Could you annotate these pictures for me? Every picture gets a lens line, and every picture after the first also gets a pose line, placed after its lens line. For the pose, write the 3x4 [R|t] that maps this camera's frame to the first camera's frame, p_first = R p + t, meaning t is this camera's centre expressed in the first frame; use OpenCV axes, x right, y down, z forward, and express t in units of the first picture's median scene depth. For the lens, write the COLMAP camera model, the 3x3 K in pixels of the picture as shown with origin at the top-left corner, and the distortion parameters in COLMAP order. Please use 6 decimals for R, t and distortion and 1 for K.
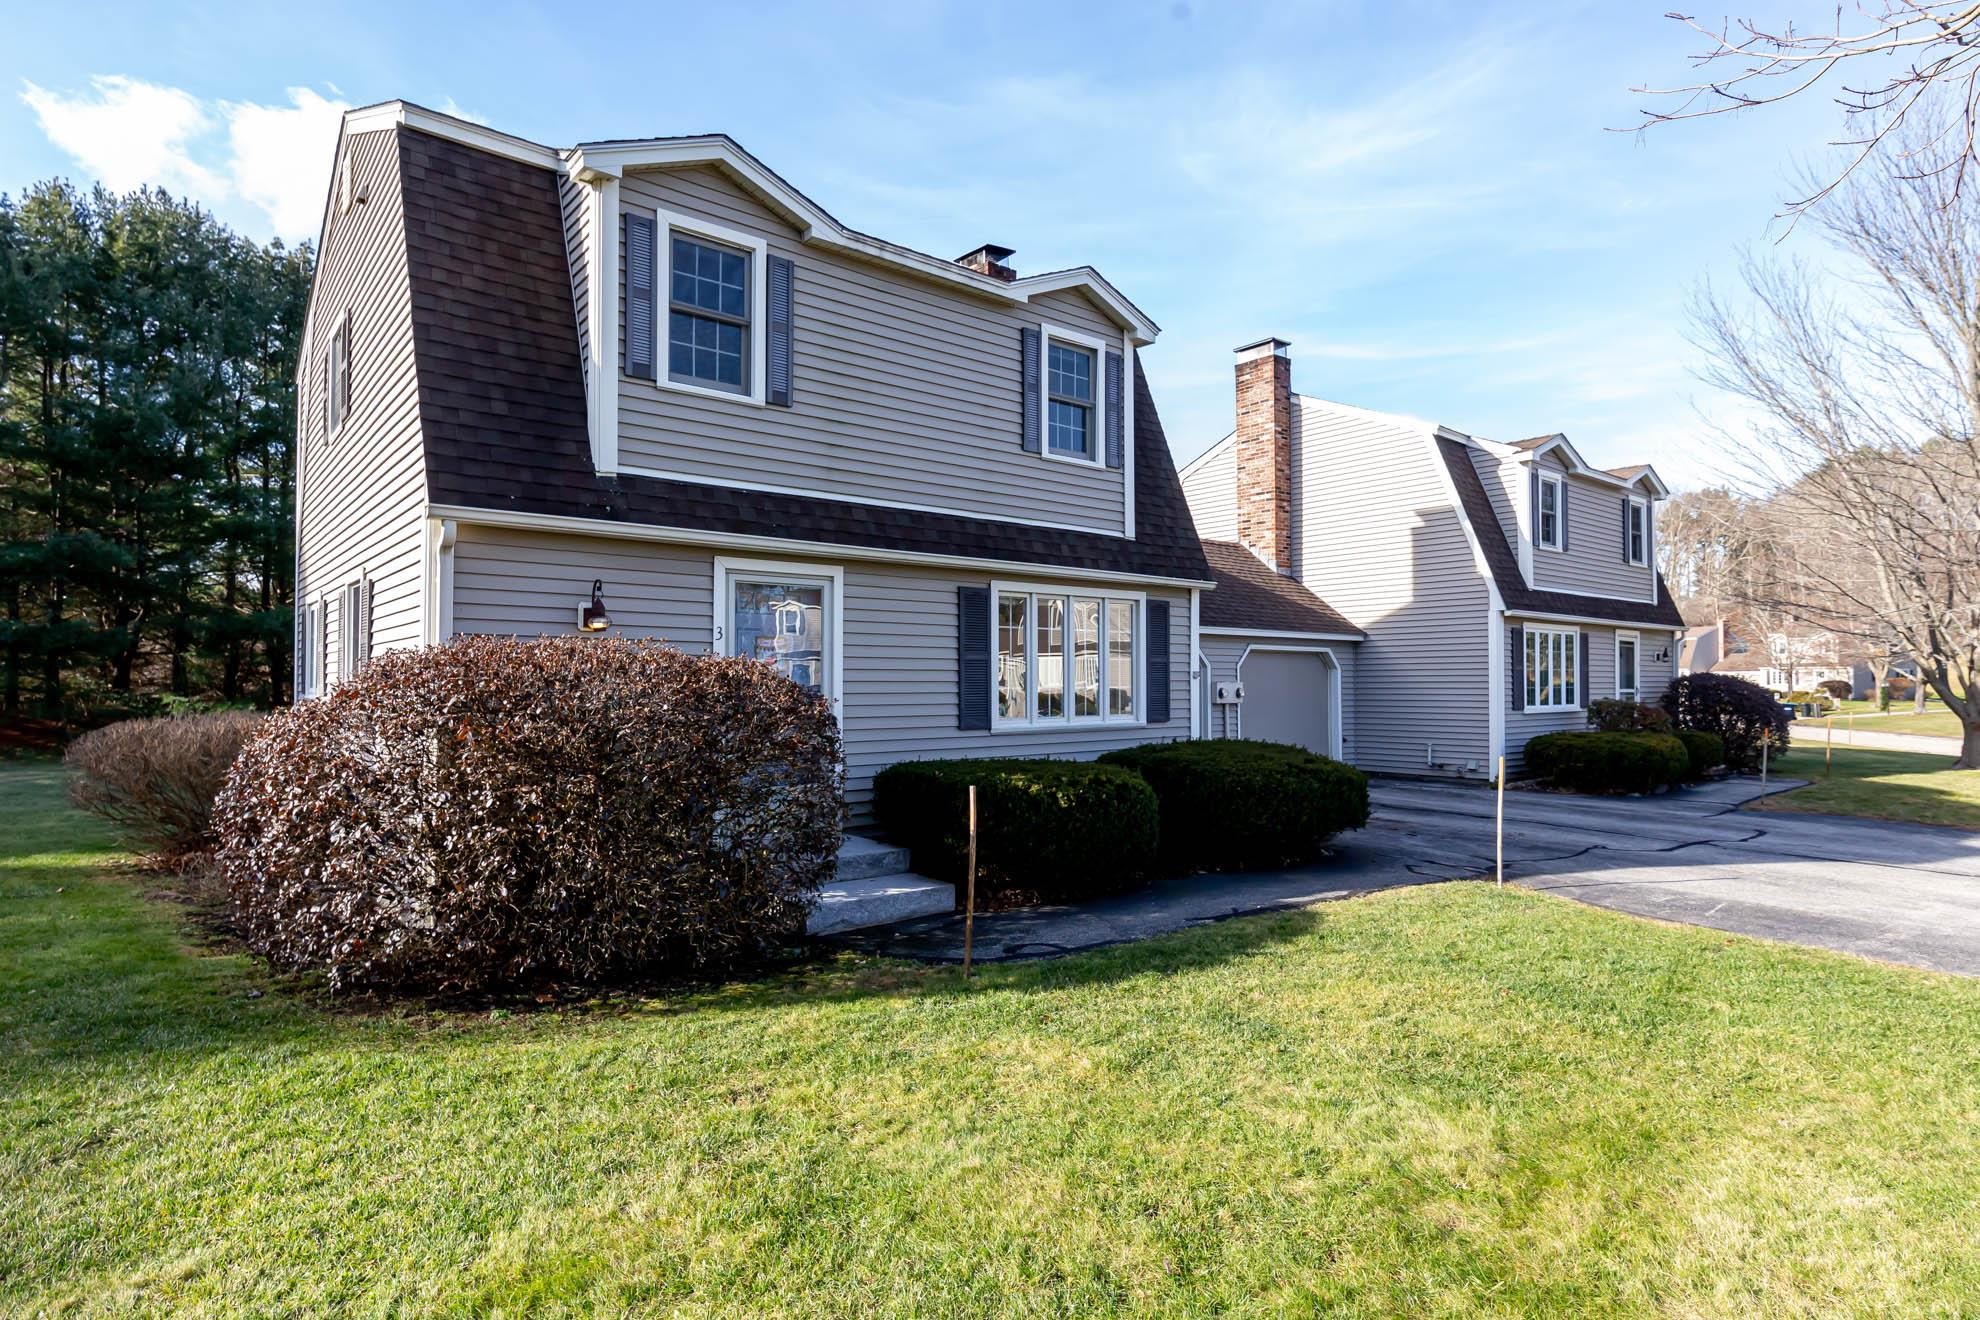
lens RADIAL K [[1041.7, 0, 982.7], [0, 1041.7, 666.4], [0, 0, 1]] dist [0.001963, 0.000439]
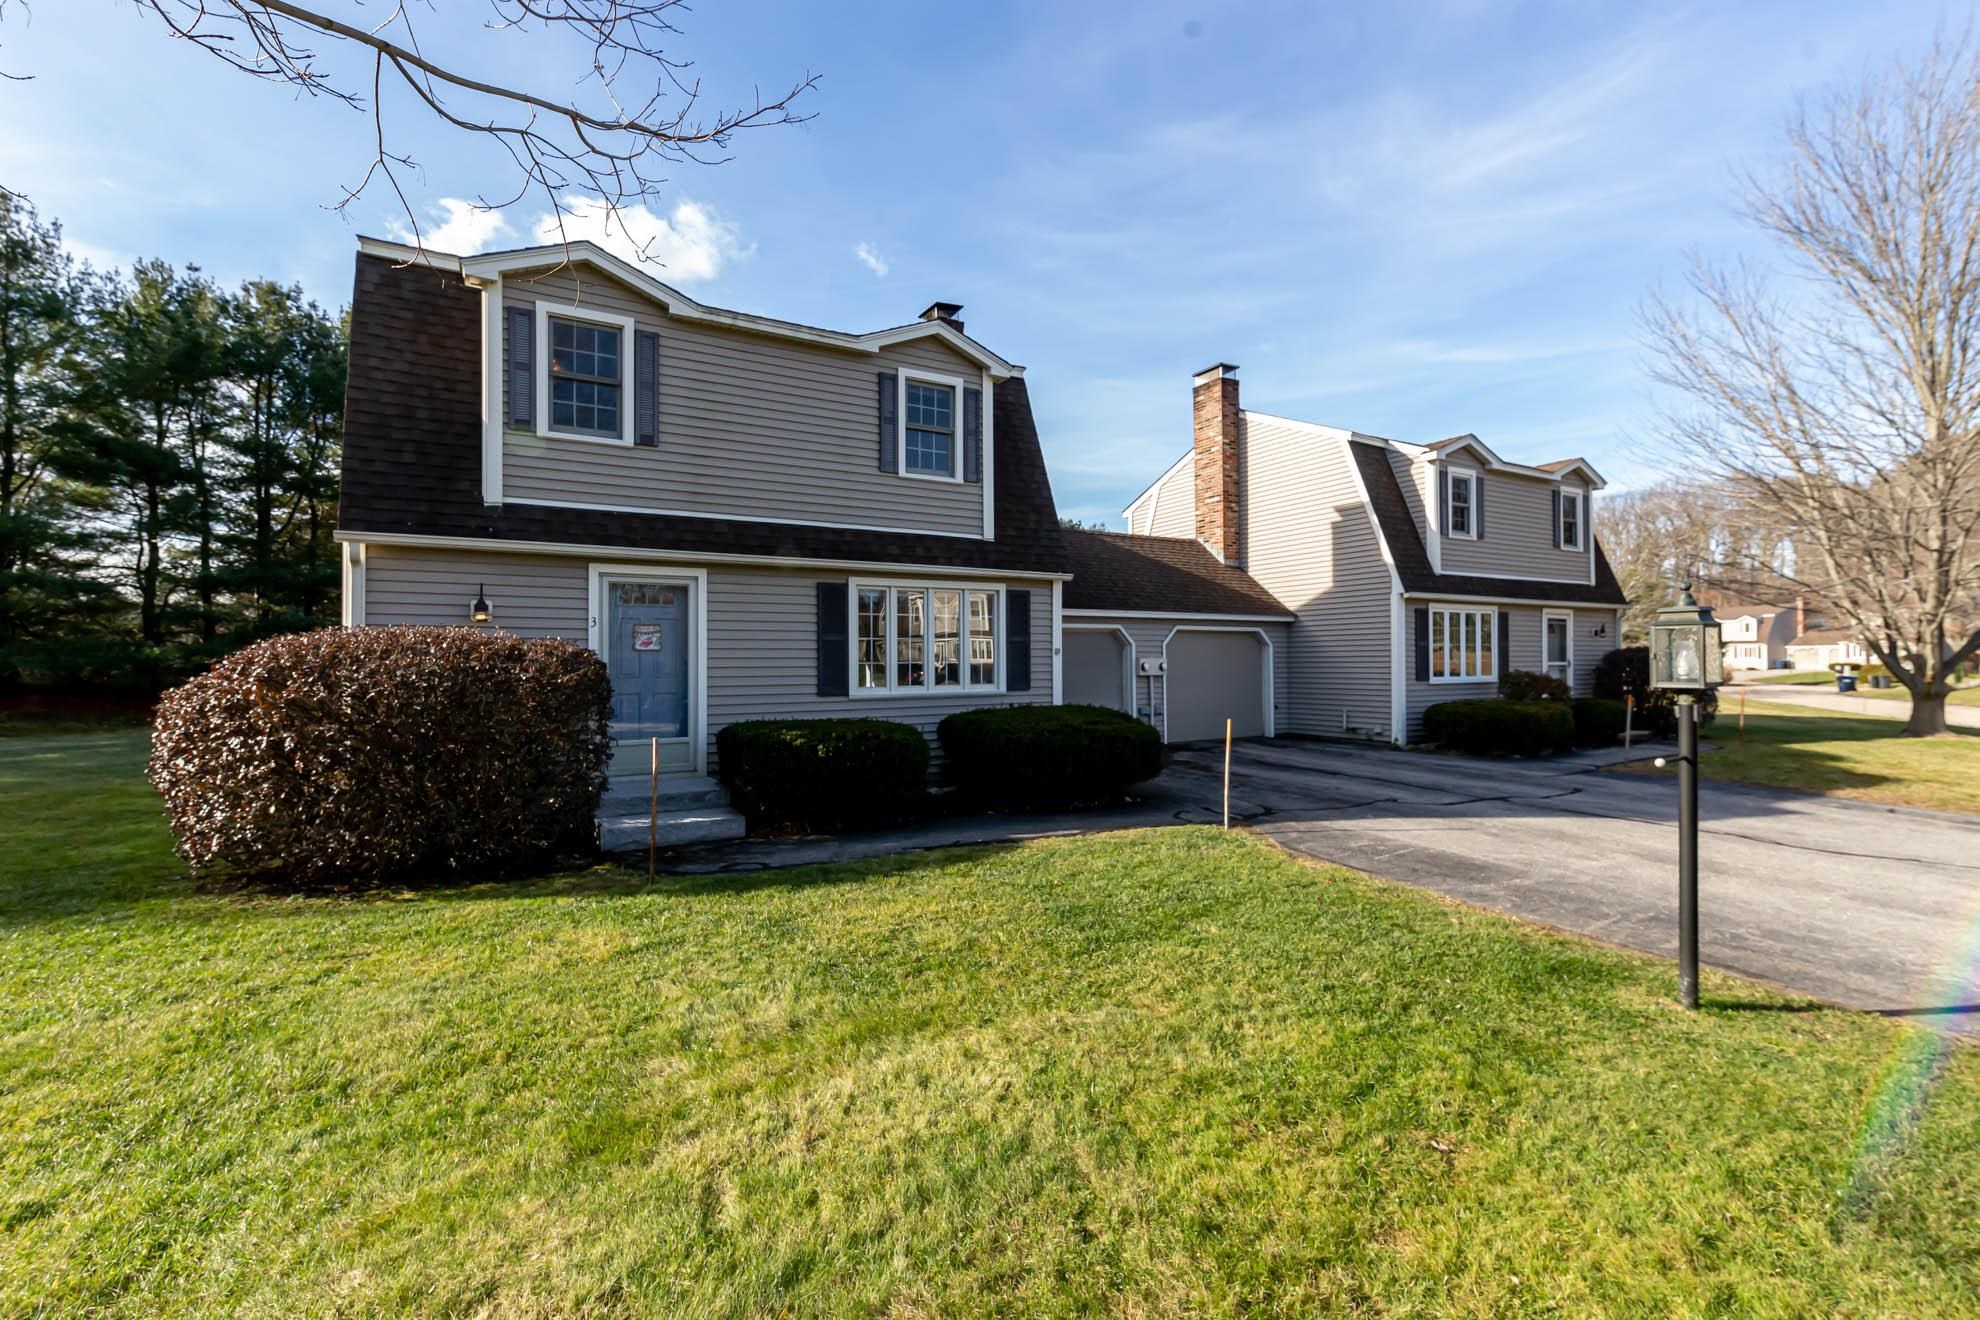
lens RADIAL K [[861.5, 0, 997.7], [0, 861.5, 655.7], [0, 0, 1]] dist [0.004684, -0.001481]
pose [[0.987724, -0.006023, -0.156095, 0.326743], [0.007630, 0.999924, 0.009699, 0.003142], [0.156025, -0.010771, 0.987694, 0.004330]]
